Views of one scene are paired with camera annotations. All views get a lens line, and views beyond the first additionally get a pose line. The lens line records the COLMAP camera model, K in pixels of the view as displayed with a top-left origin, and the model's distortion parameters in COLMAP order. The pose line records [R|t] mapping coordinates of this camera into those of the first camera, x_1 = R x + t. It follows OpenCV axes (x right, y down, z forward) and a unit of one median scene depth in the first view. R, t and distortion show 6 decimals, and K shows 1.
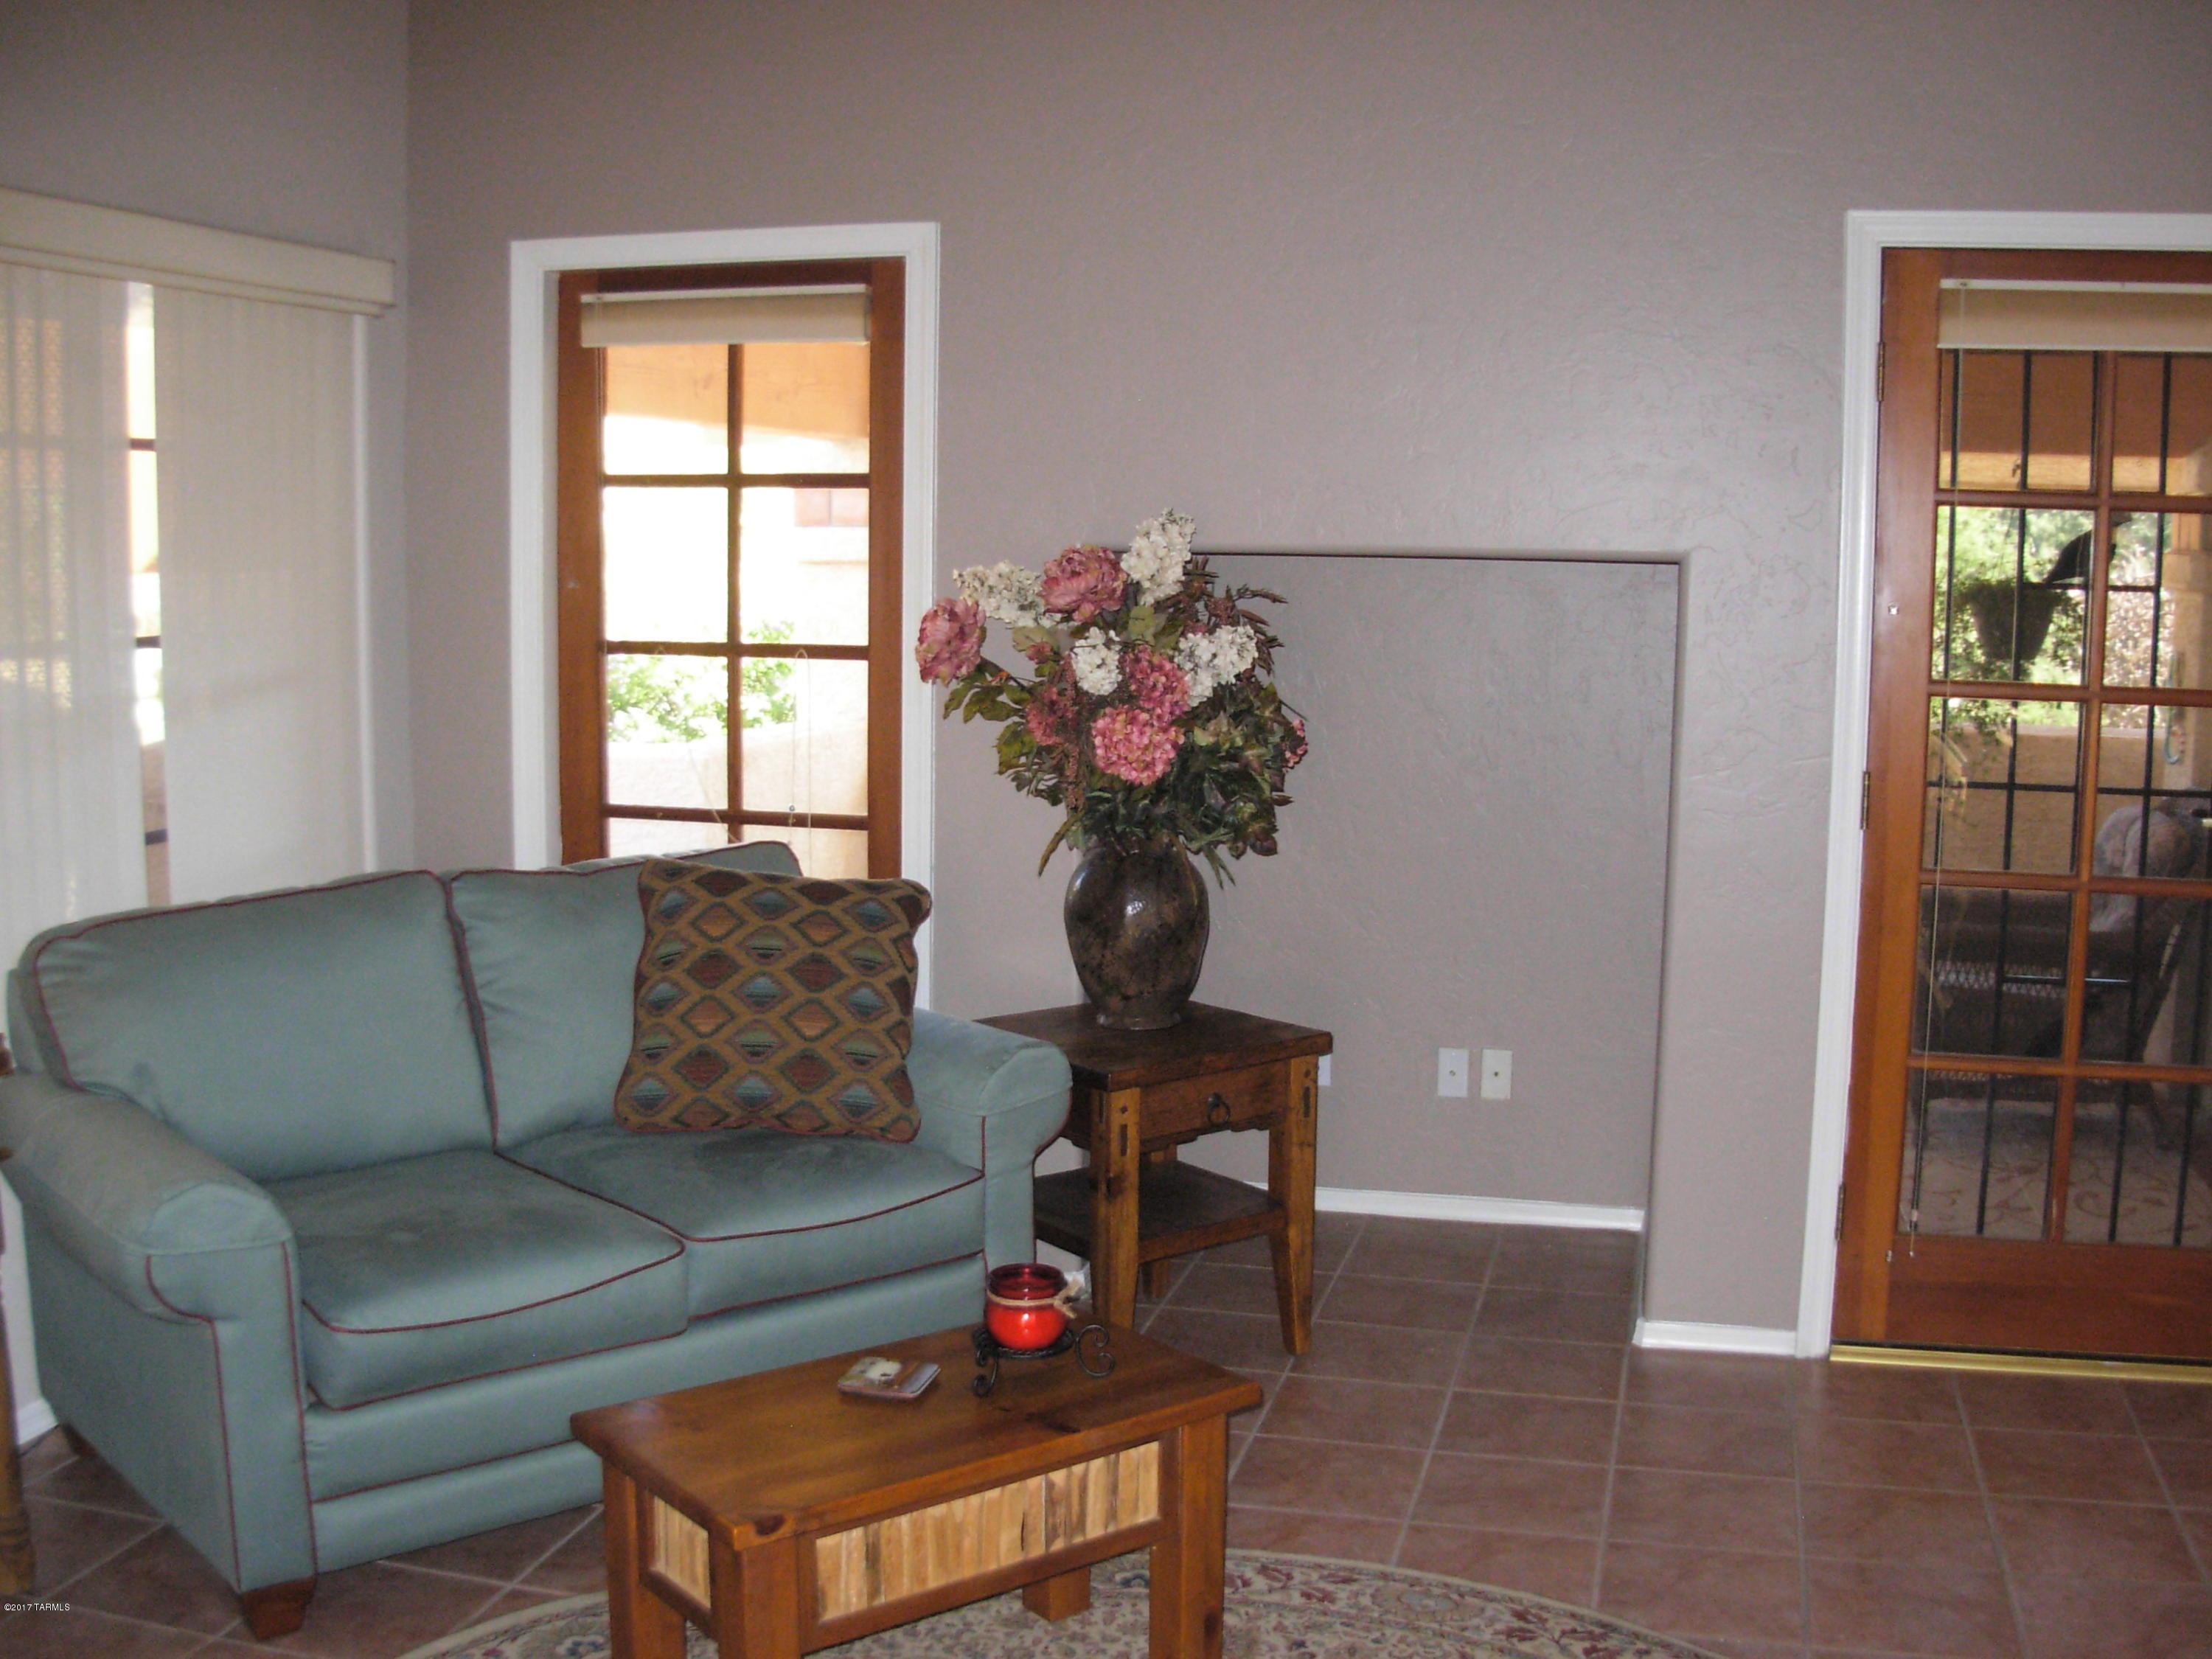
lens RADIAL K [[2353.5, 0, 1107.1], [0, 2353.5, 844.2], [0, 0, 1]] dist [-0.207066, 0.000000]
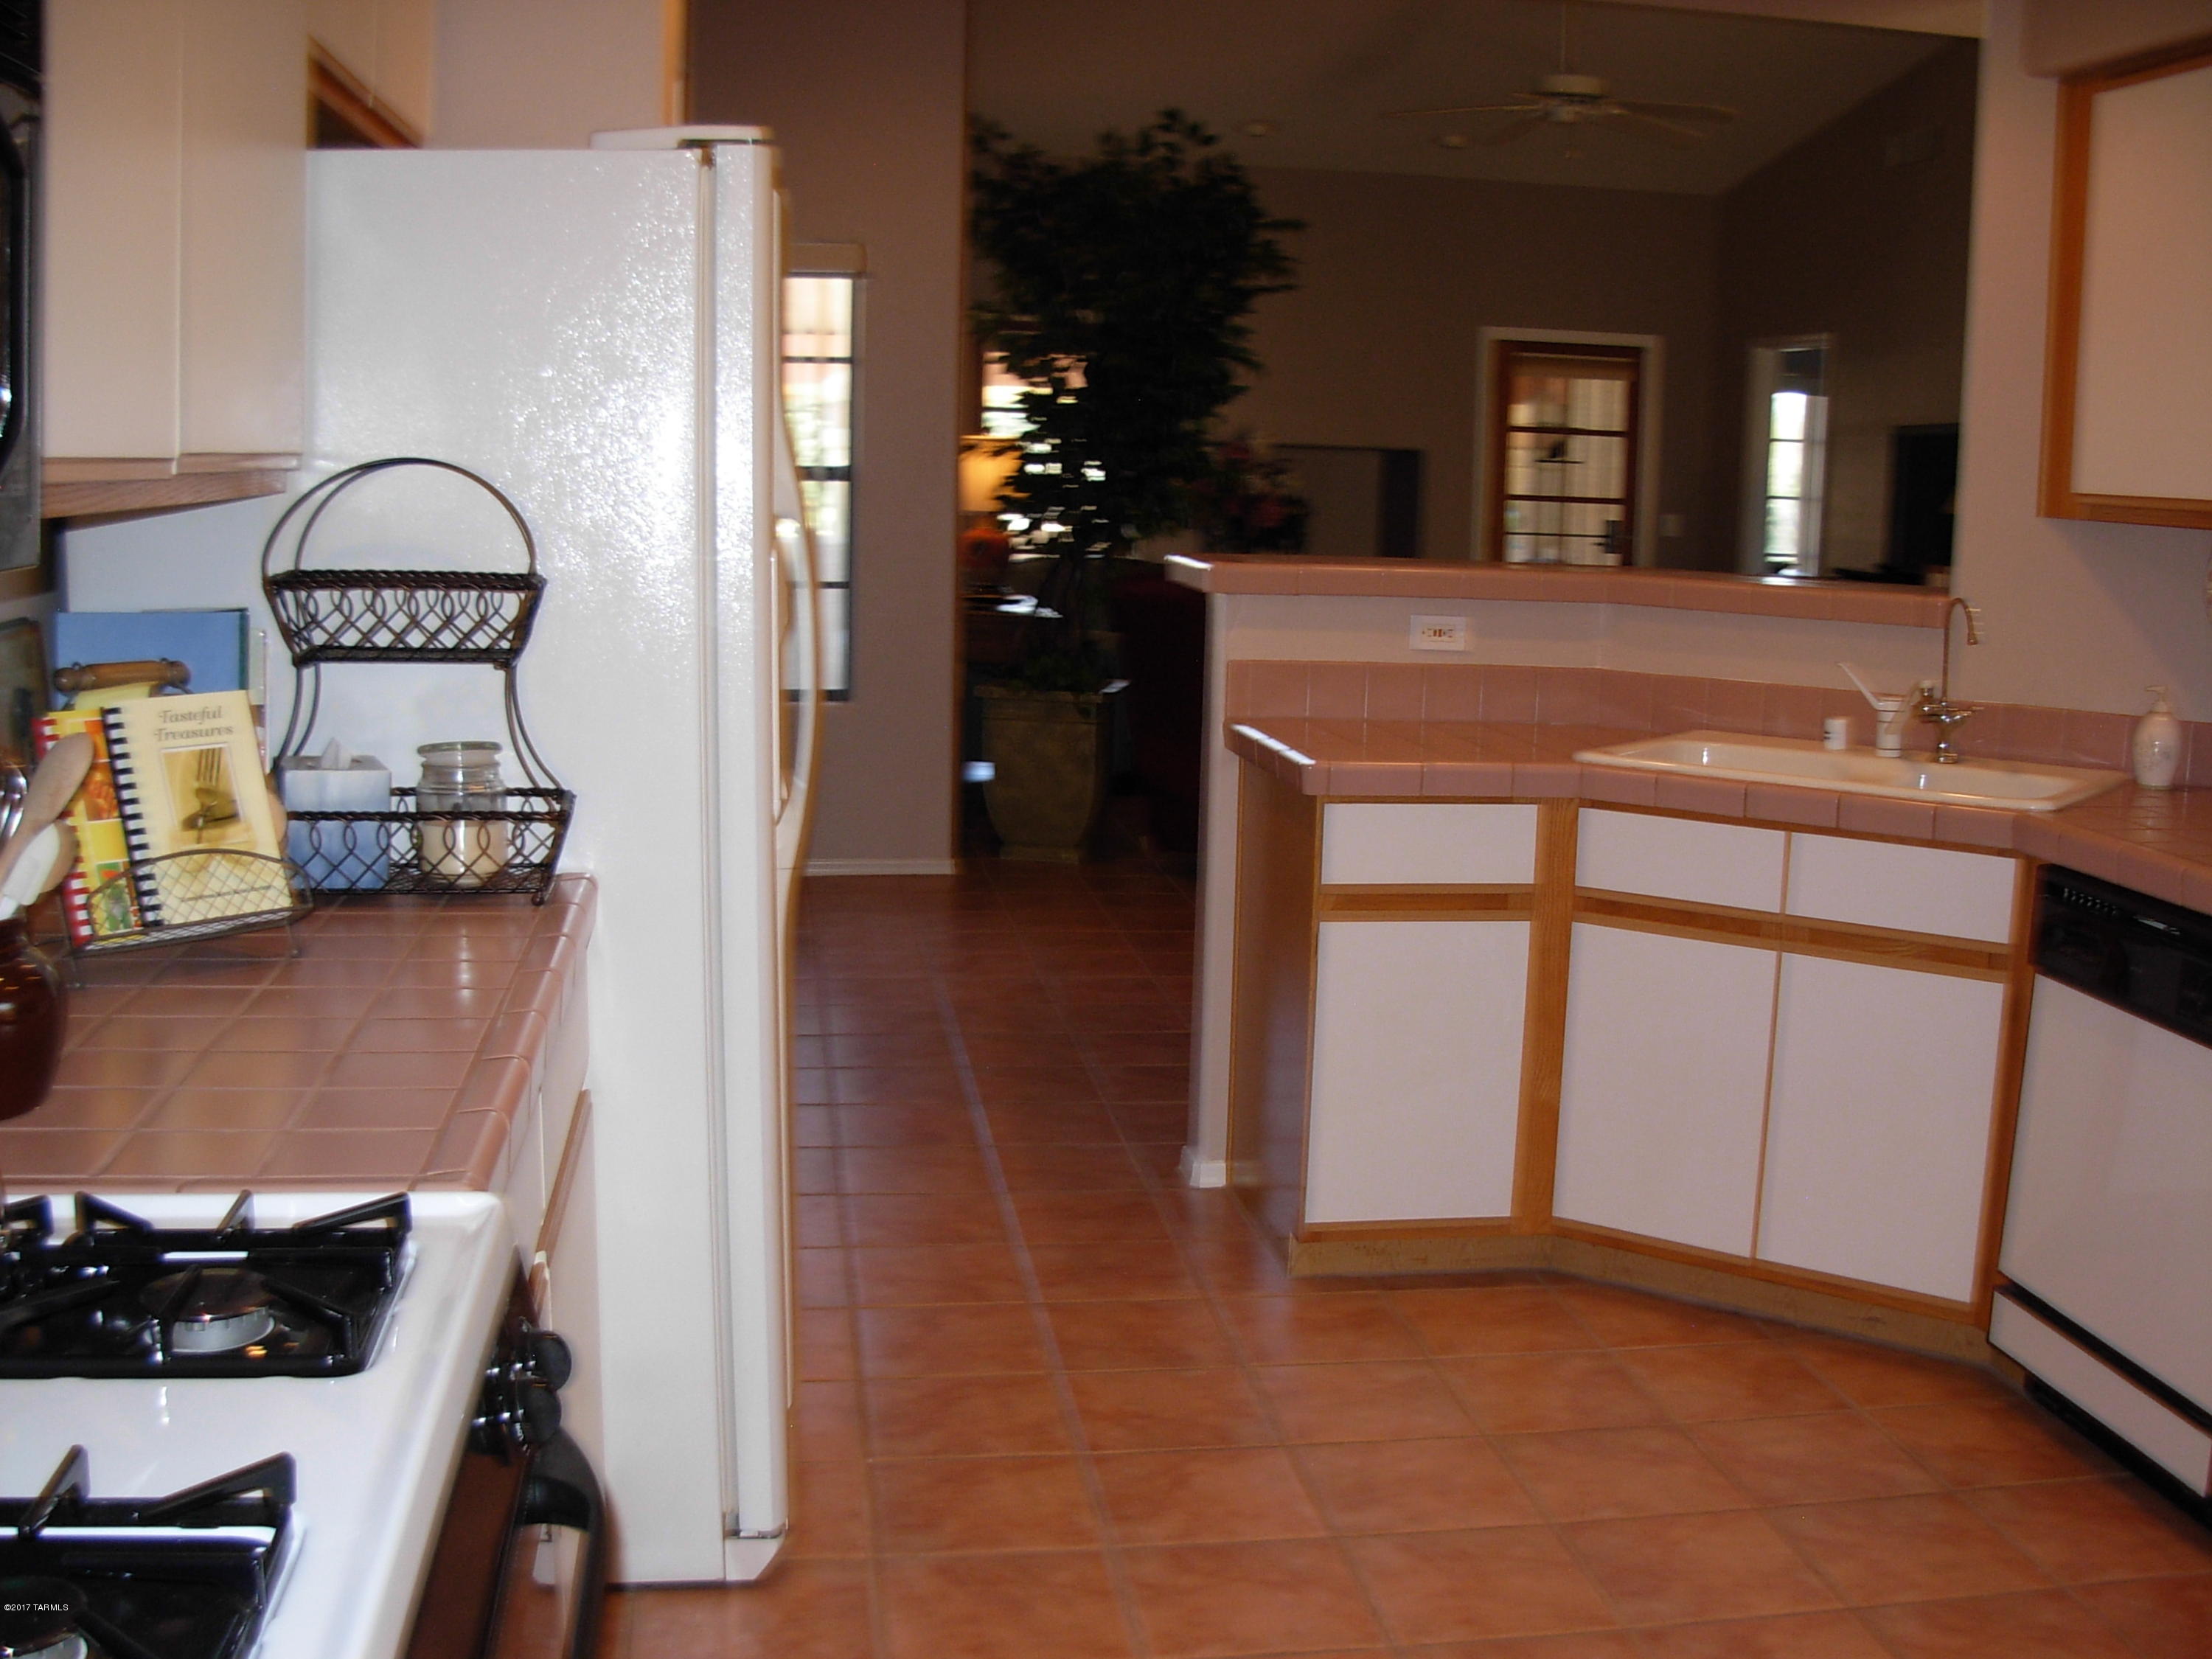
lens RADIAL K [[2353.5, 0, 1106.8], [0, 2353.5, 836.3], [0, 0, 1]] dist [-0.207066, 0.000000]
pose [[0.921204, -0.048372, 0.386063, -1.263377], [0.036727, 0.998622, 0.037485, 0.229429], [-0.387344, -0.020352, 0.921711, -1.504569]]
